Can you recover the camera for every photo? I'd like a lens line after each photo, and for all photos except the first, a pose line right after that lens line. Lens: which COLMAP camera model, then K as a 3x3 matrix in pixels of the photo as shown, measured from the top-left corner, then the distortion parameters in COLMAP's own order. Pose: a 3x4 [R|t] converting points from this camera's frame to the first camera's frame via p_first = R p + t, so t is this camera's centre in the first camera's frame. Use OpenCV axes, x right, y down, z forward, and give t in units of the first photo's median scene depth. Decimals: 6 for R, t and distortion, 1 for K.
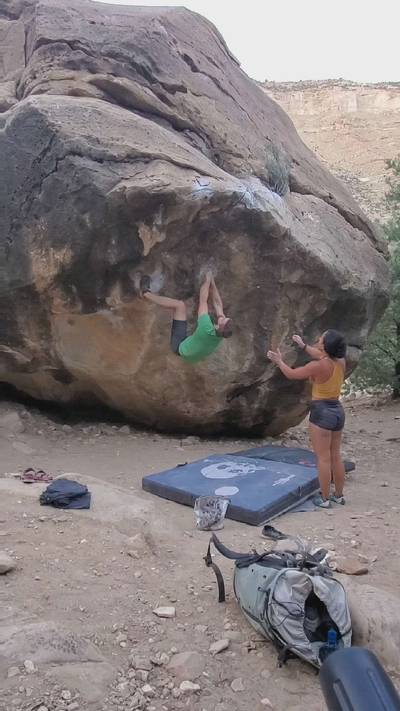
lens RADIAL K [[499.6, 0, 192.5], [0, 499.6, 371.9], [0, 0, 1]] dist [-0.012118, 0.029827]
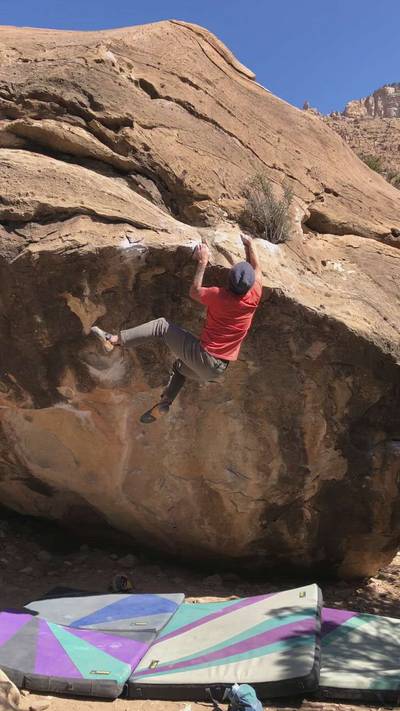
lens RADIAL K [[651.5, 0, 202.3], [0, 651.5, 361.5], [0, 0, 1]] dist [0.034107, 0.000000]
pose [[0.964557, -0.027534, -0.262436, 0.341972], [-0.011749, 0.989074, -0.146953, -0.049278], [0.263615, 0.144828, 0.953694, 0.109399]]
